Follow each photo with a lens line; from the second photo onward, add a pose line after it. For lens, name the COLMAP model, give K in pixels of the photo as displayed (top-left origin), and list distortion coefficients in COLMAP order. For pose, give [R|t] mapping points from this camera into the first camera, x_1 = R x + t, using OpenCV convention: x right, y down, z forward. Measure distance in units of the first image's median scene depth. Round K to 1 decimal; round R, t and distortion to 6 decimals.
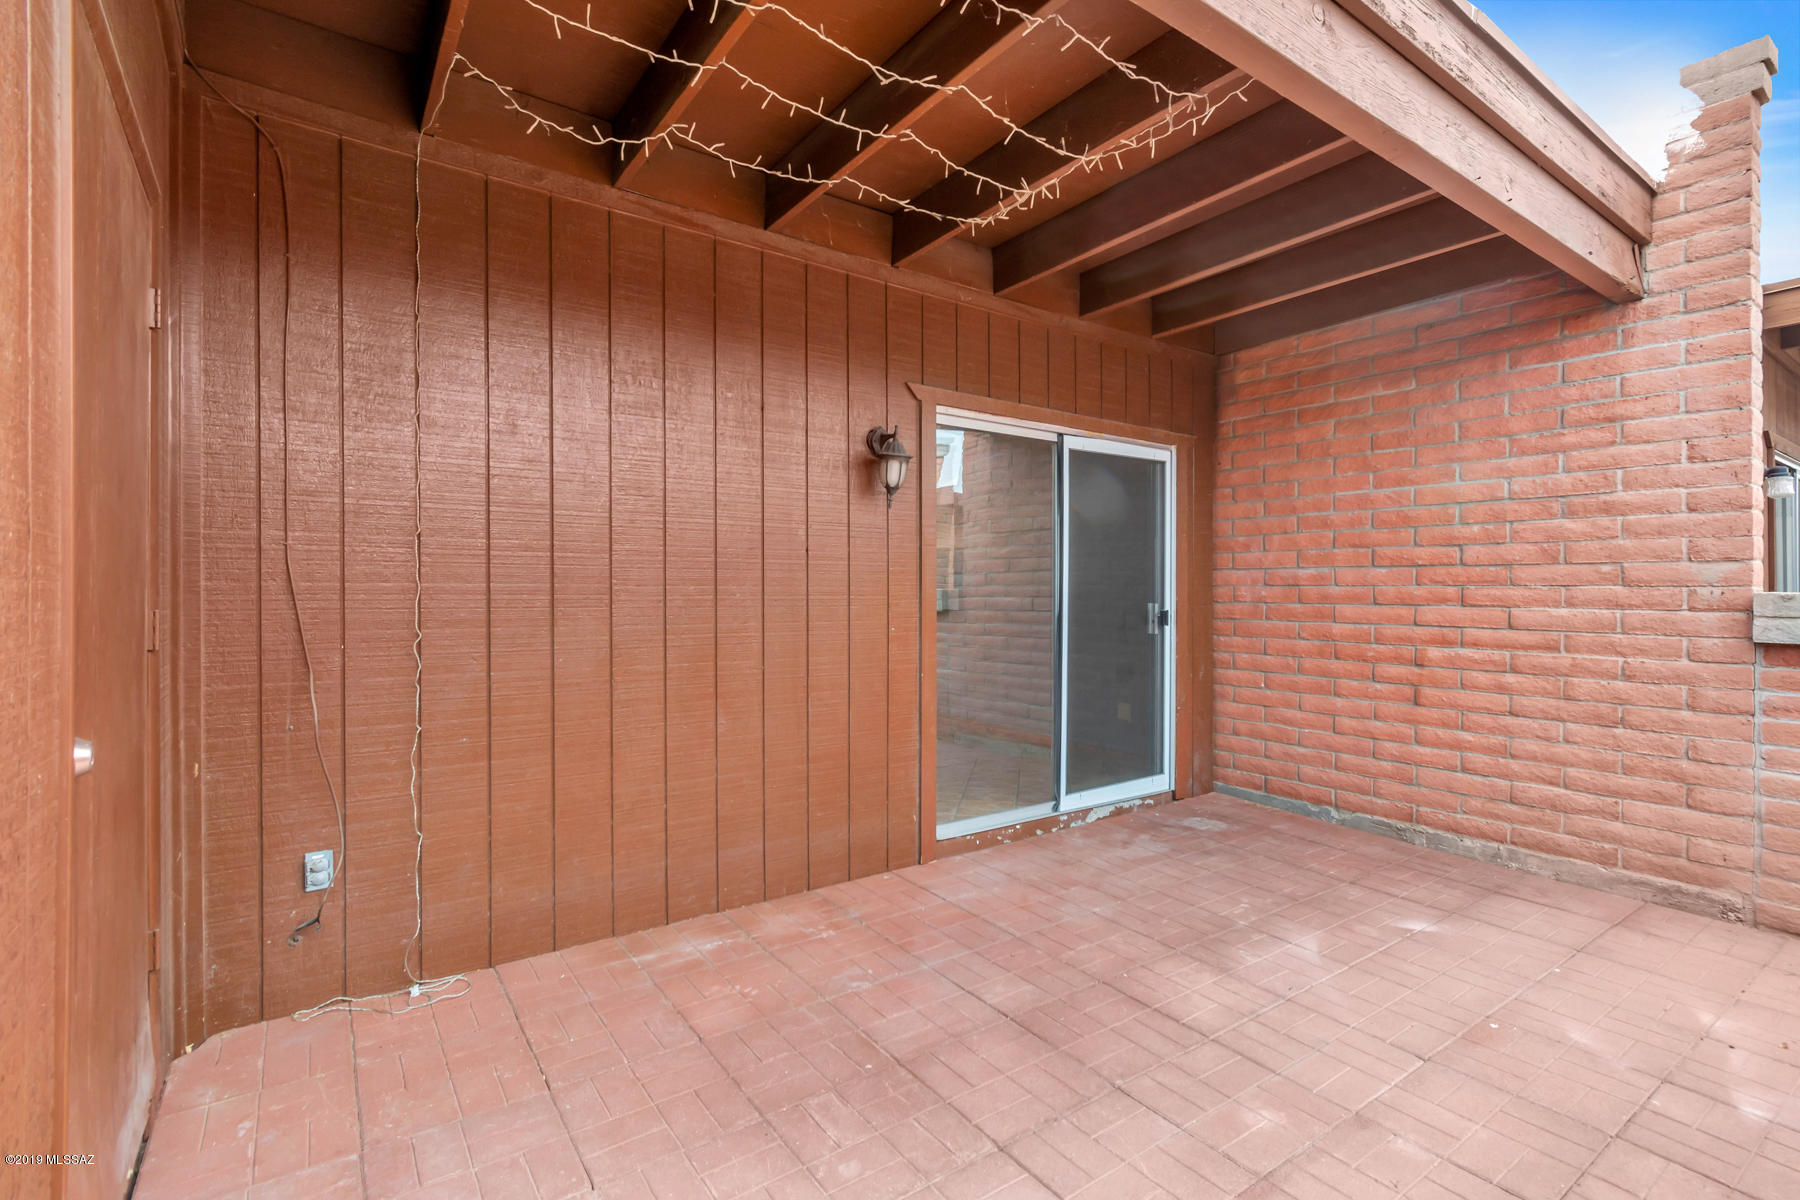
lens RADIAL K [[811.7, 0, 892.0], [0, 811.7, 583.4], [0, 0, 1]] dist [0.003311, -0.001108]
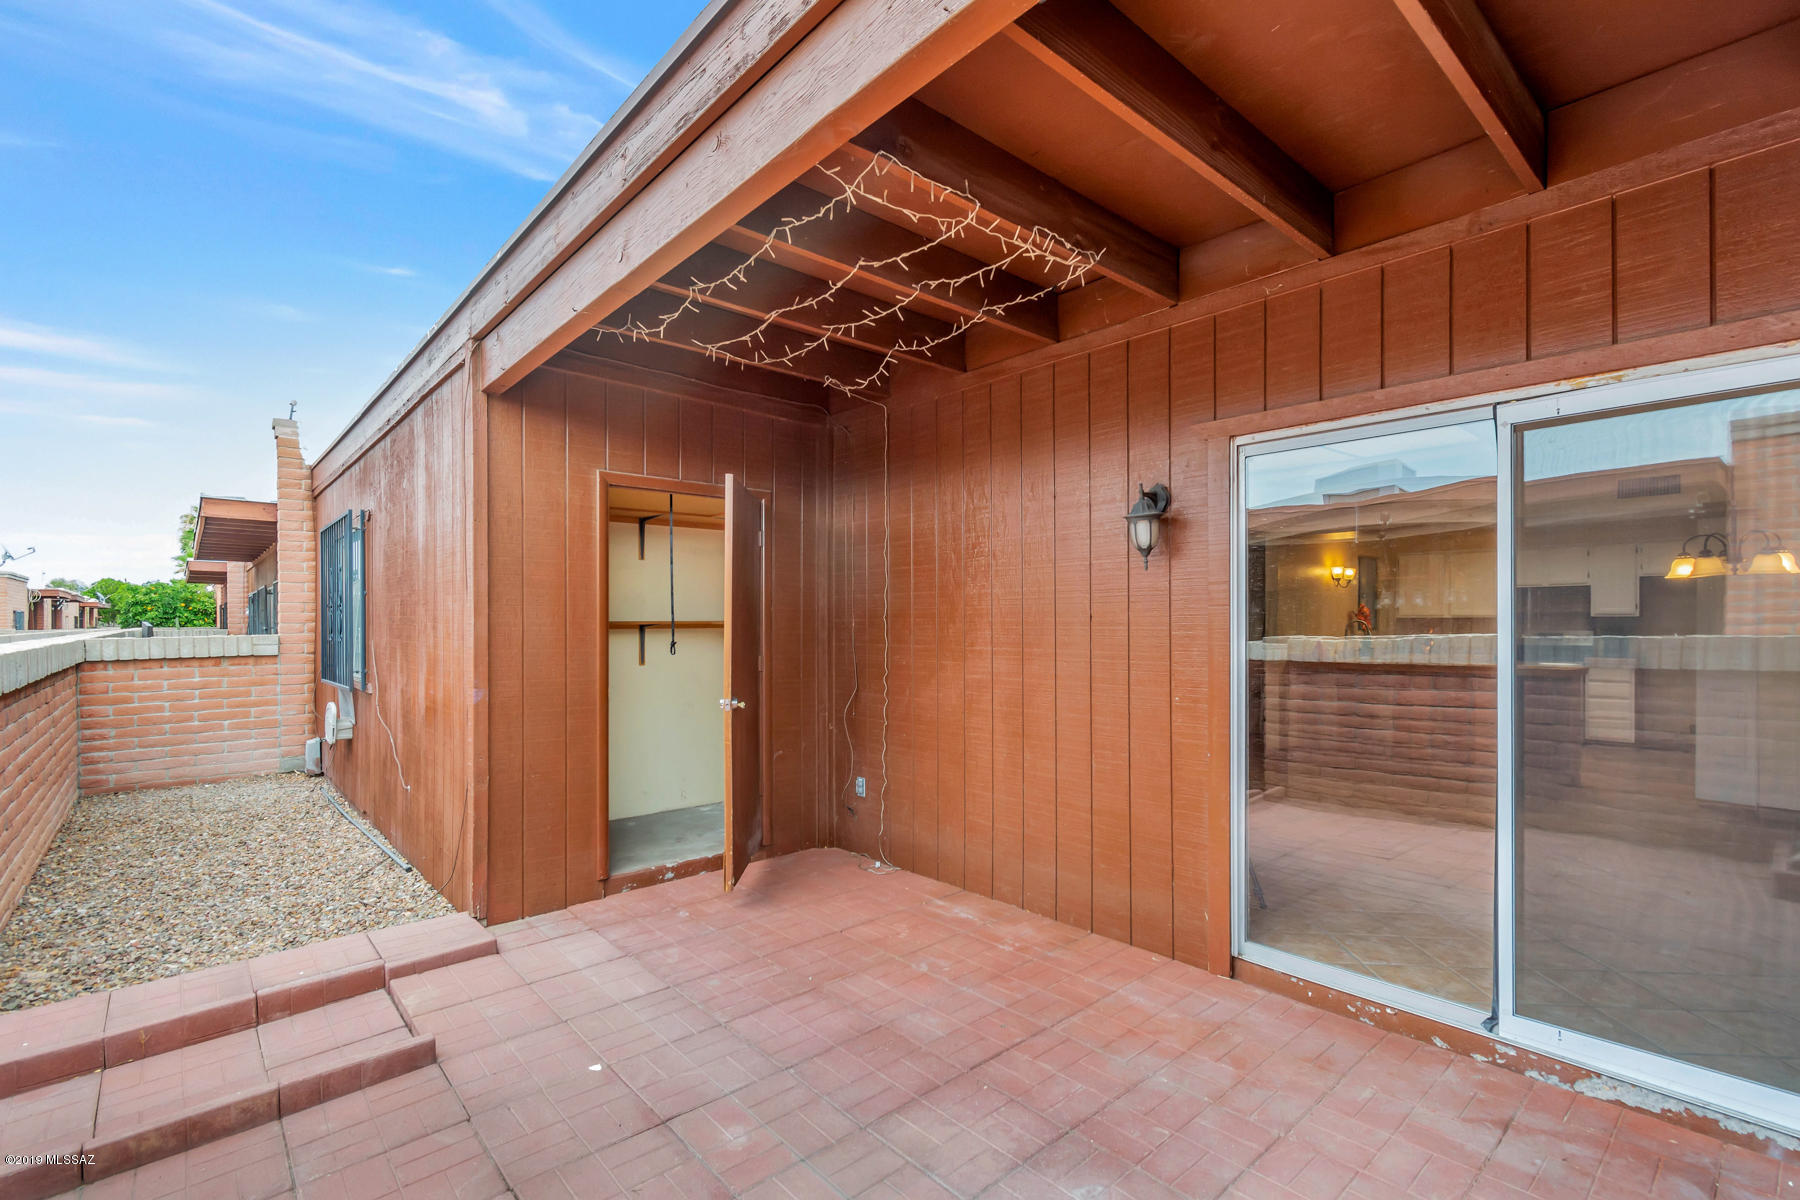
lens RADIAL K [[811.7, 0, 953.5], [0, 811.7, 621.1], [0, 0, 1]] dist [0.003311, -0.001108]
pose [[0.156608, -0.010664, -0.987603, 0.963304], [0.004818, 0.999938, -0.010034, -0.025909], [0.987649, -0.003187, 0.156649, 0.667824]]
